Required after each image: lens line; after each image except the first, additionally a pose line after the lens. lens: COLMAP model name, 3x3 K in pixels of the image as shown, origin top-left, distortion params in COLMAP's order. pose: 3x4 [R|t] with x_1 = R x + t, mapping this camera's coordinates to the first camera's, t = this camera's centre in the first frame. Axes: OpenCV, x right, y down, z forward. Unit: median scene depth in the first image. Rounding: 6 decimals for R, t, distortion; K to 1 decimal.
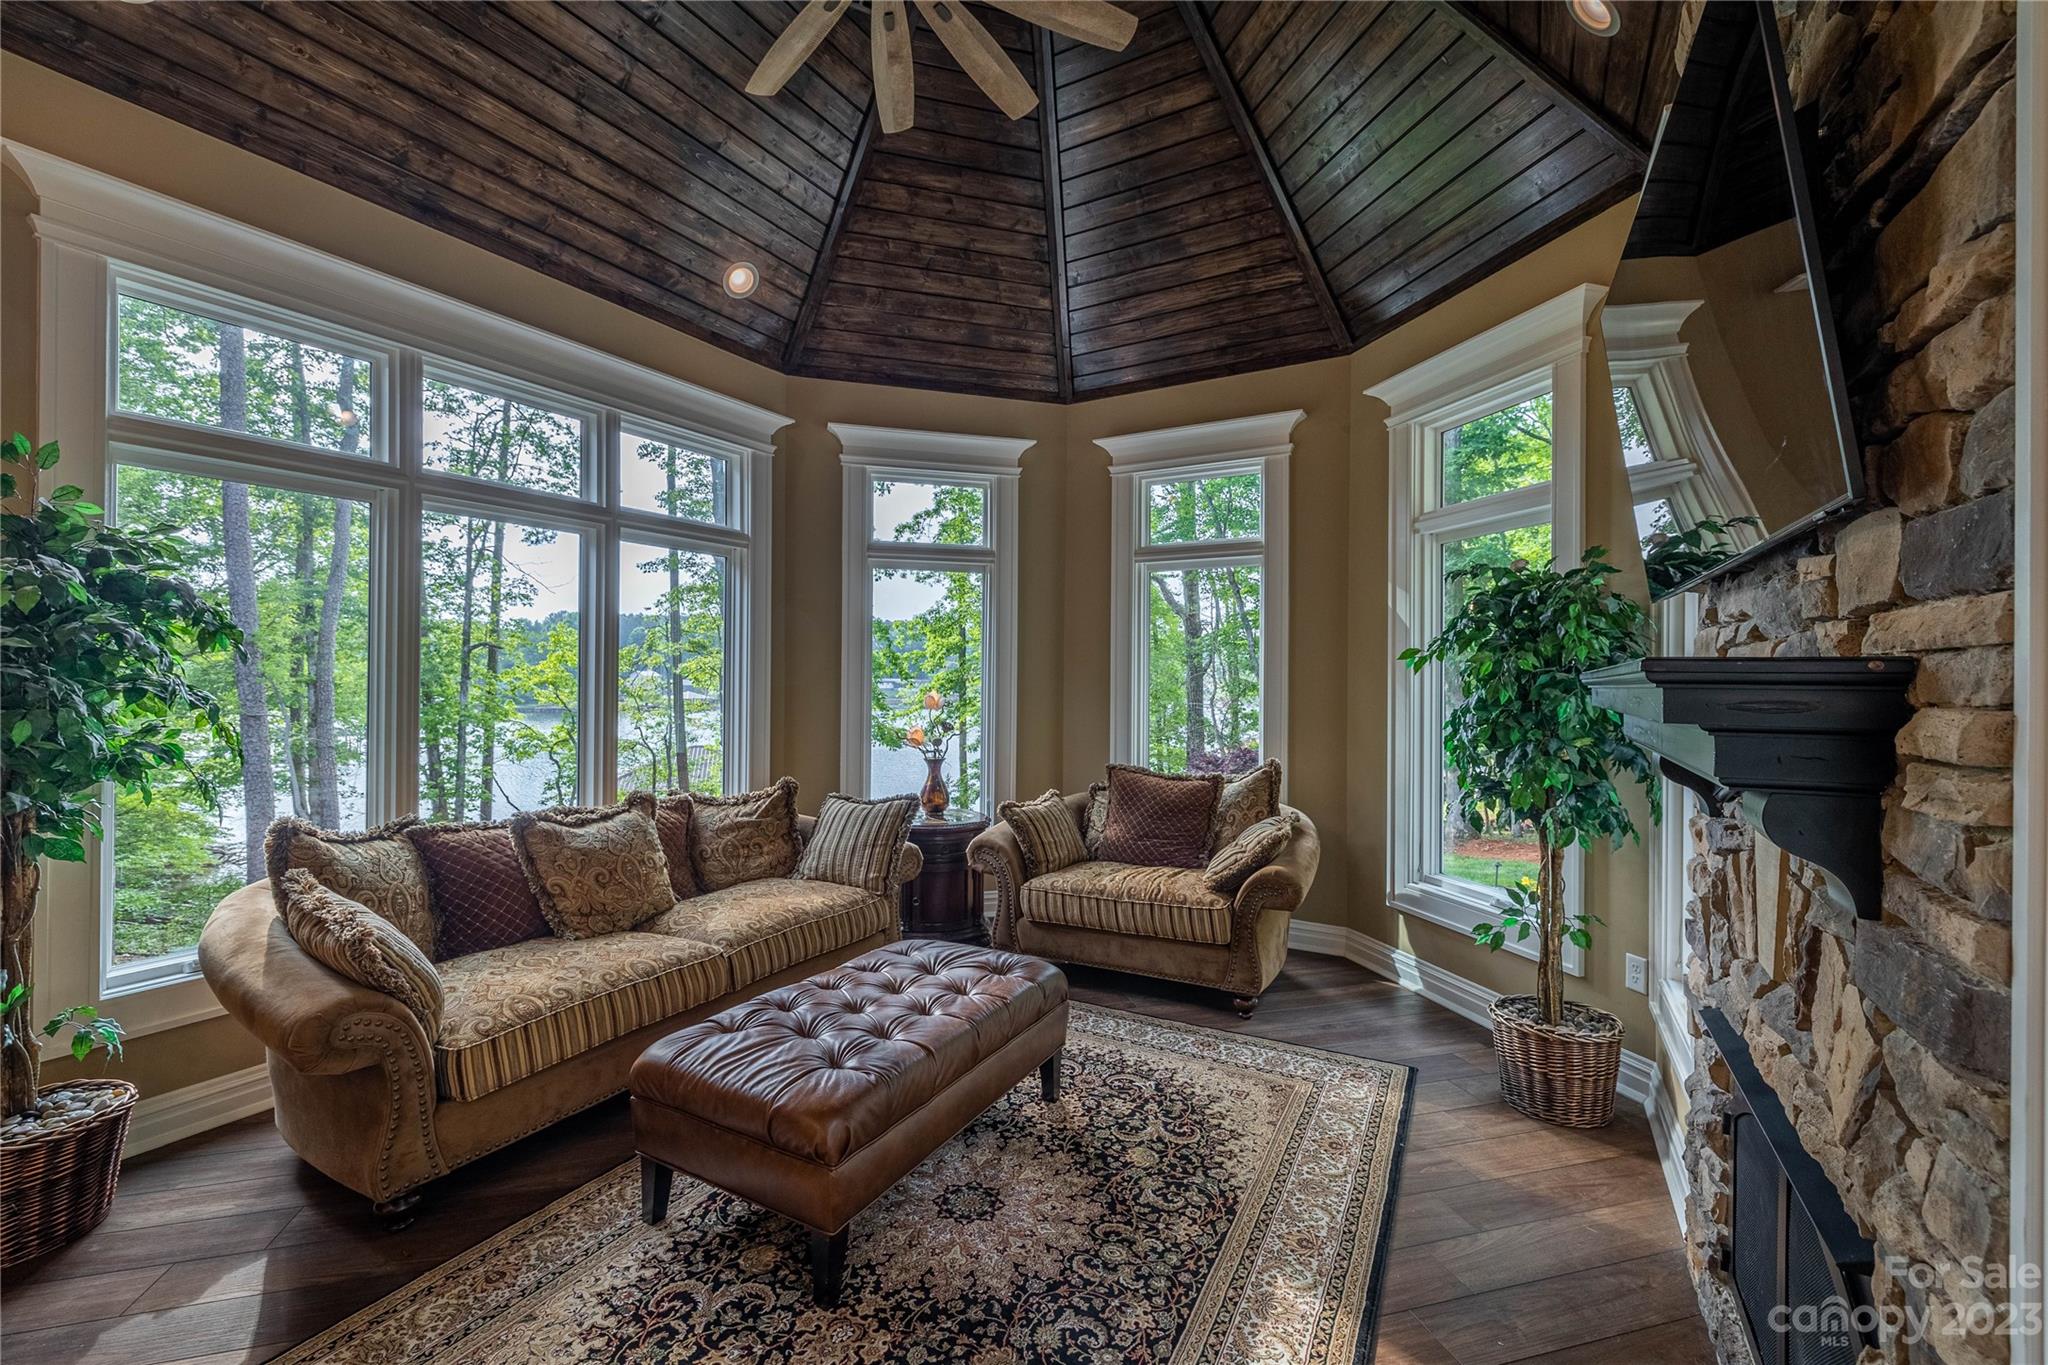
lens RADIAL K [[876.2, 0, 1013.7], [0, 876.2, 674.2], [0, 0, 1]] dist [0.001346, 0.000317]
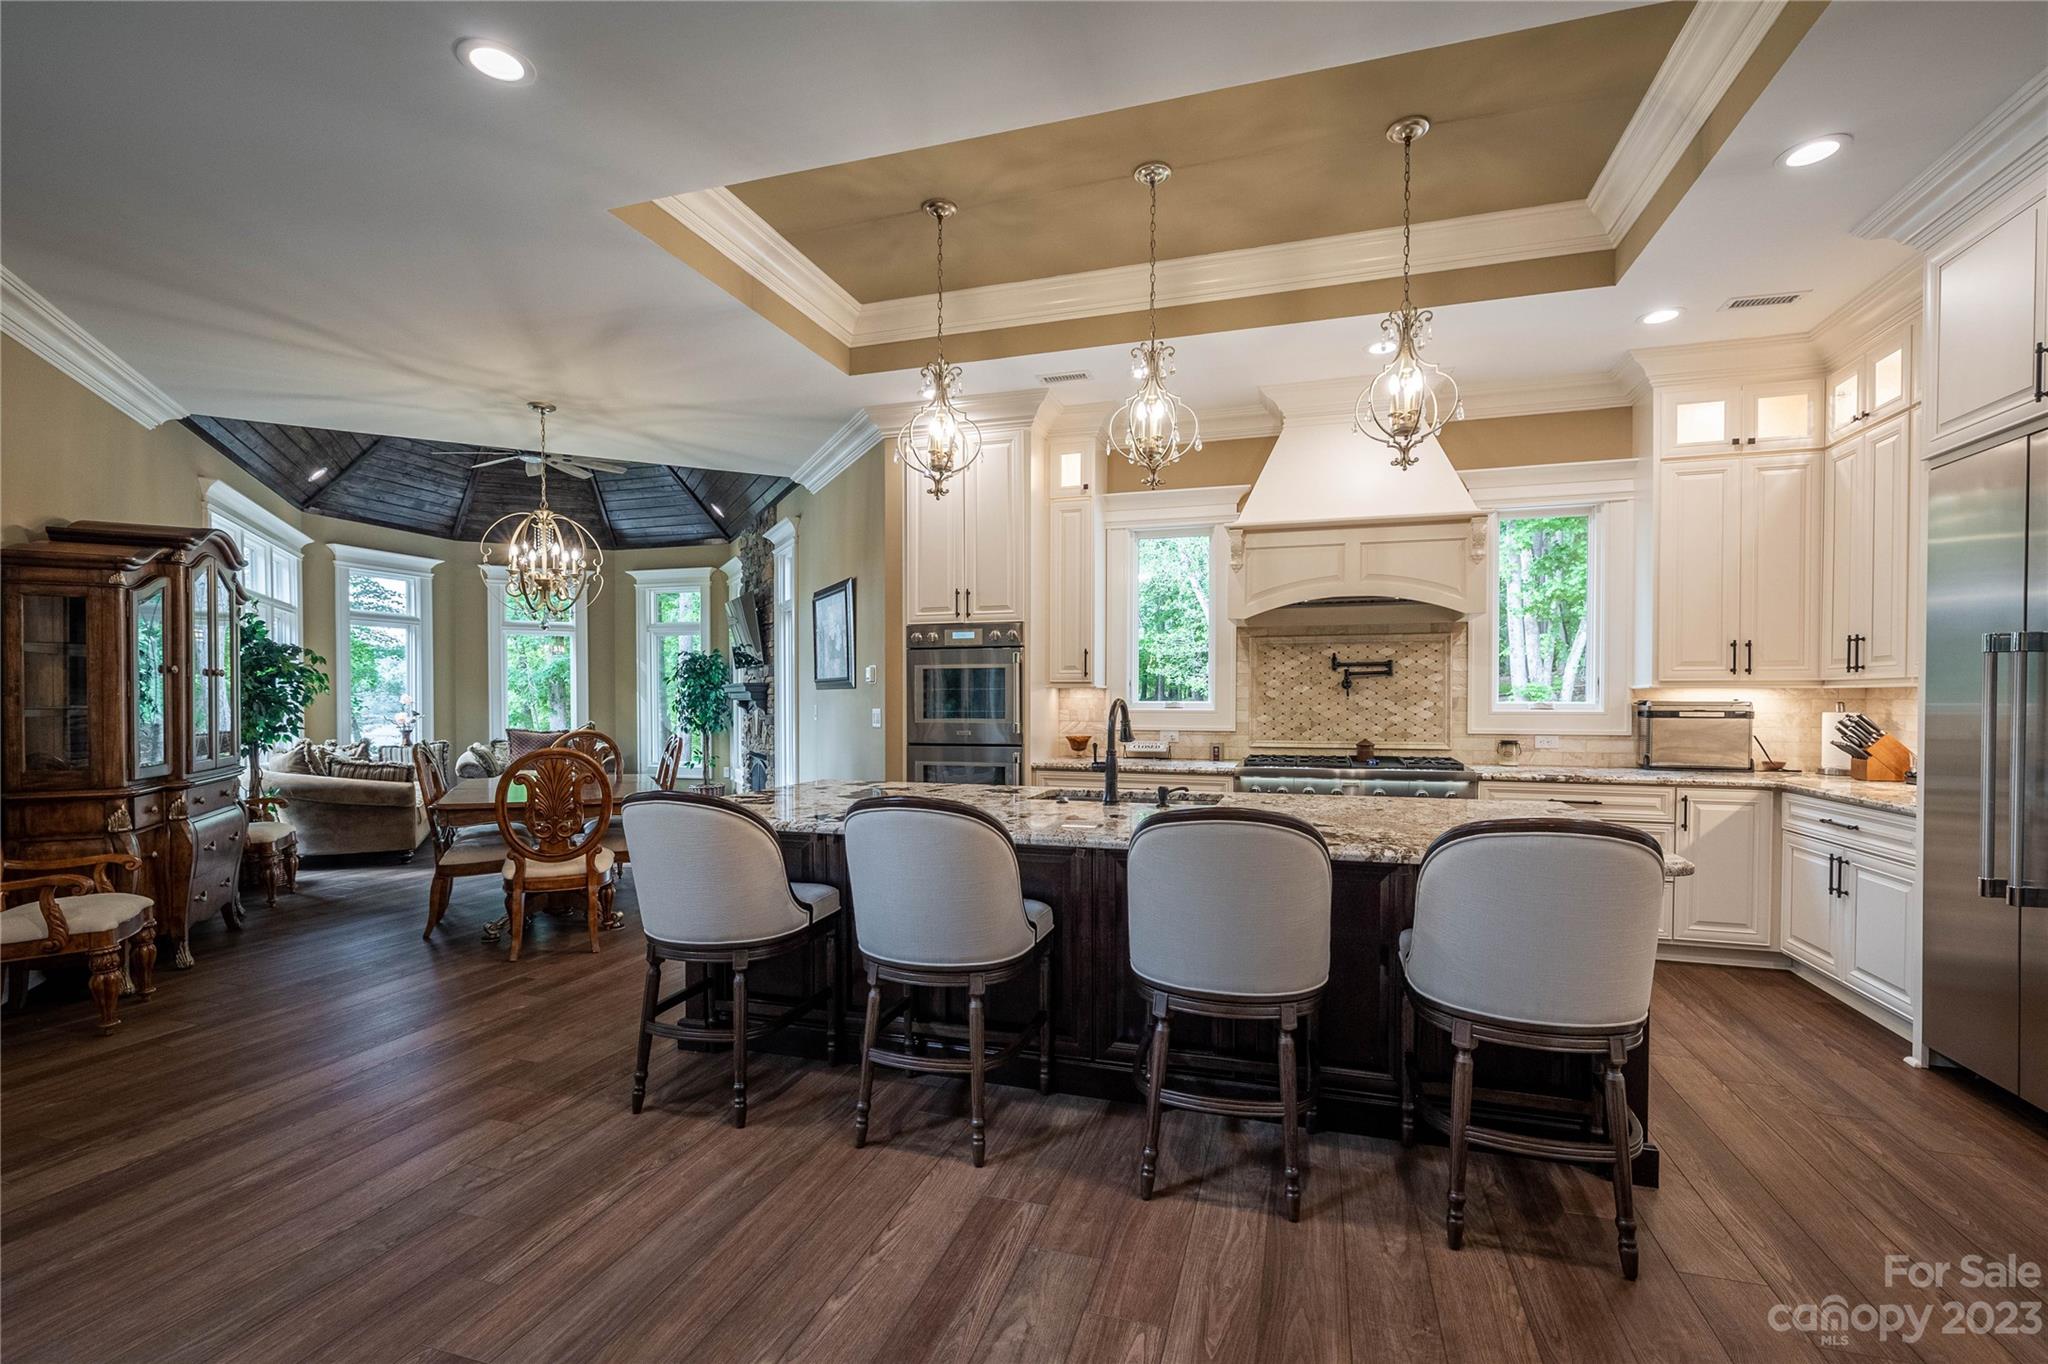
lens RADIAL K [[876.2, 0, 1035.5], [0, 876.2, 698.8], [0, 0, 1]] dist [0.001346, 0.000317]
pose [[0.526403, -0.009150, 0.850186, -1.310356], [0.002597, 0.999955, 0.009154, 0.018007], [-0.850231, -0.002611, 0.526403, -1.532957]]
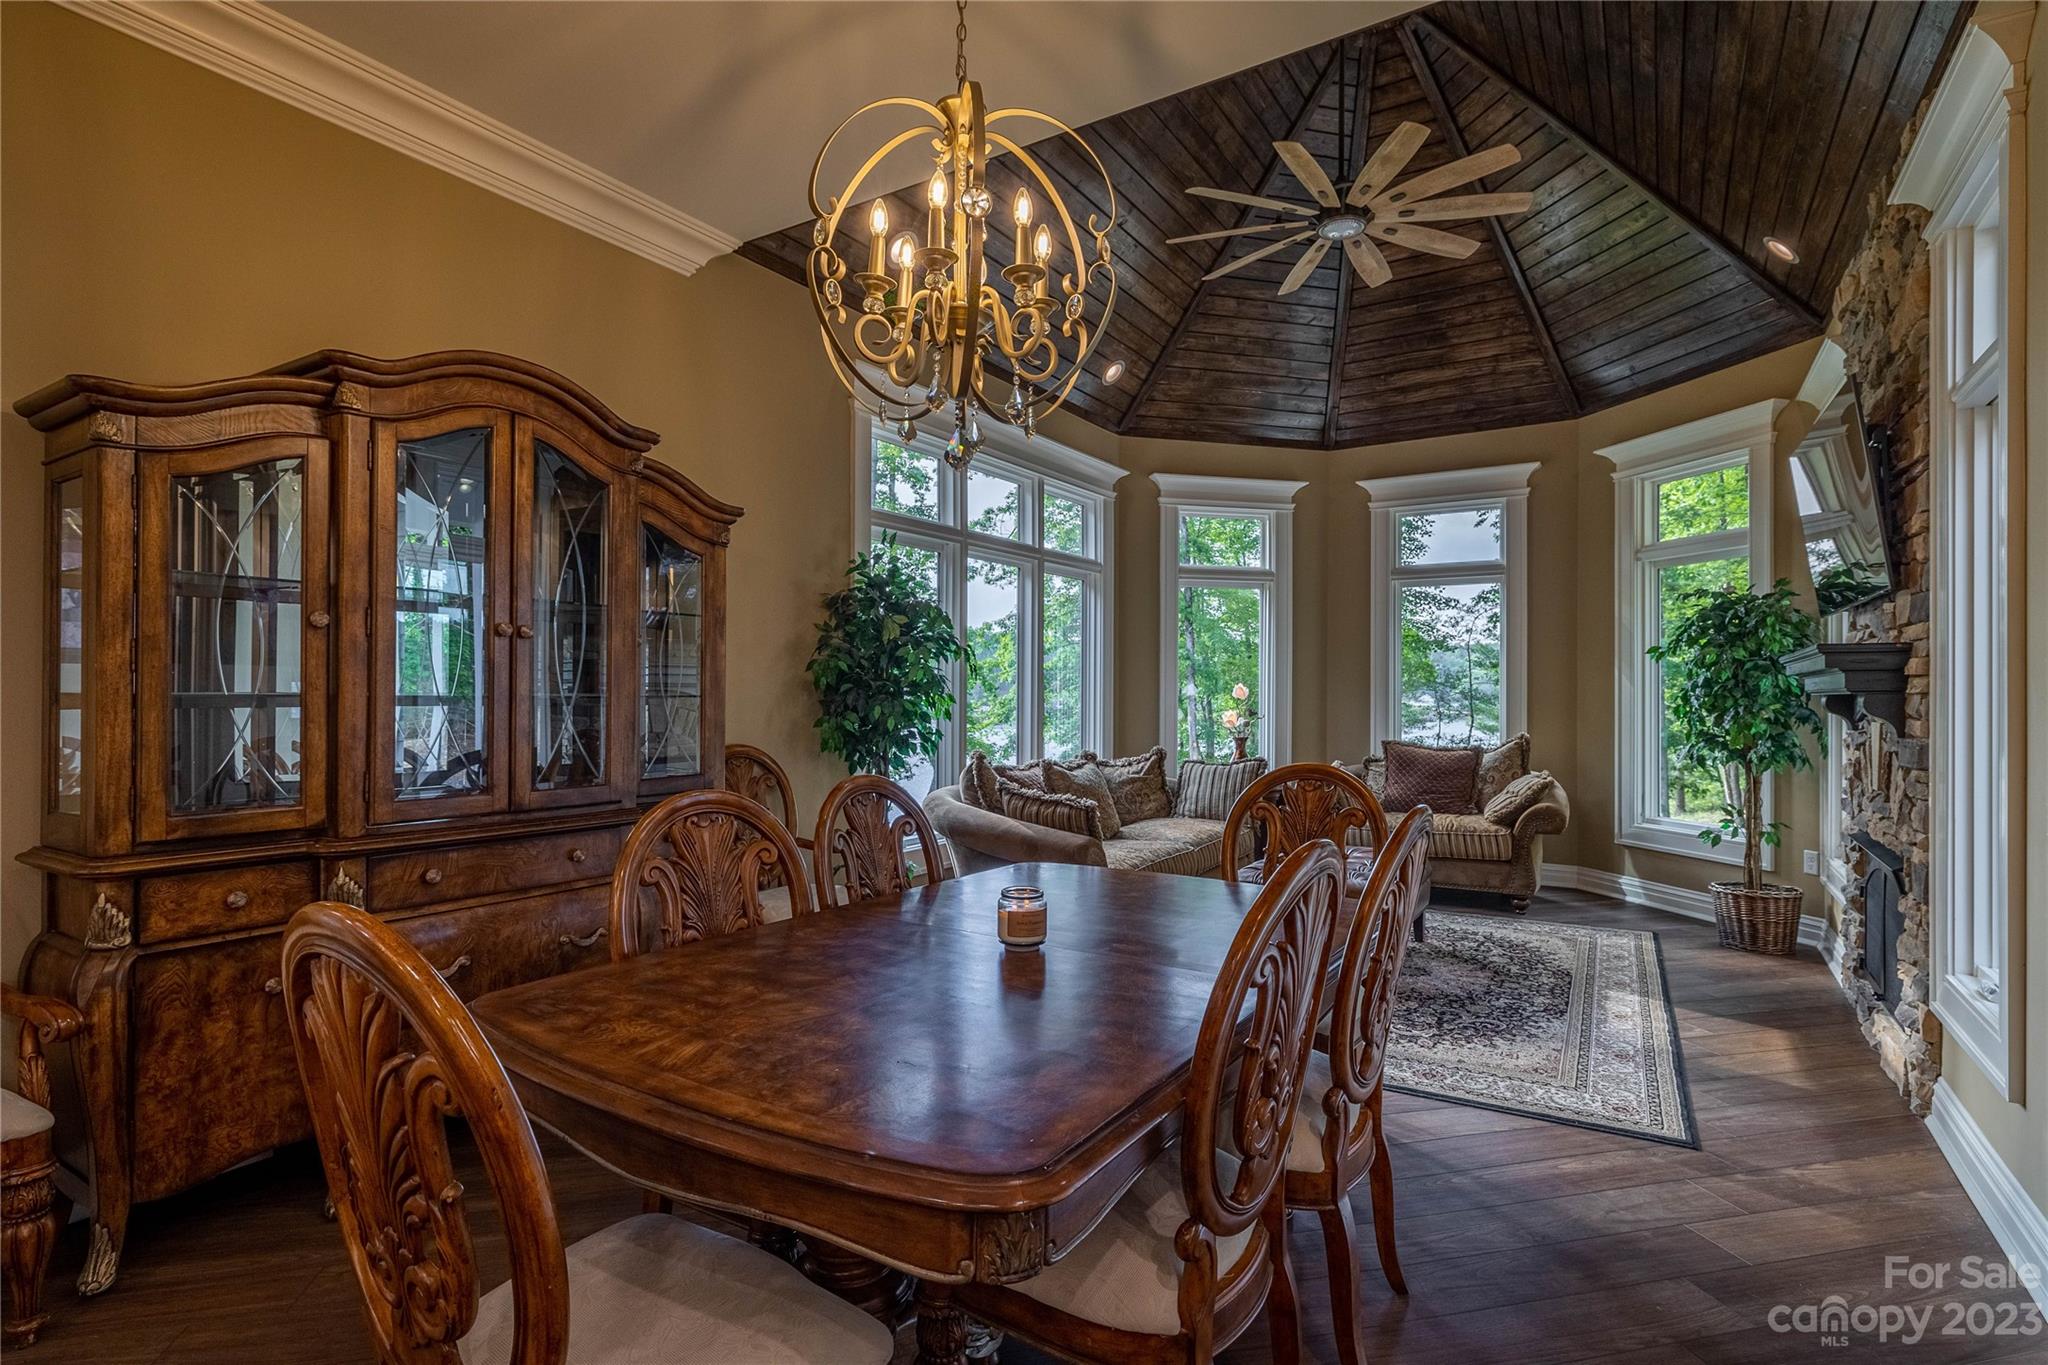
lens RADIAL K [[1018.0, 0, 1021.9], [0, 1018.0, 688.1], [0, 0, 1]] dist [-0.002185, 0.001662]
pose [[0.999286, -0.004010, -0.037576, -0.467984], [0.004028, 0.999992, 0.000417, 0.030739], [0.037574, -0.000568, 0.999294, -0.644928]]
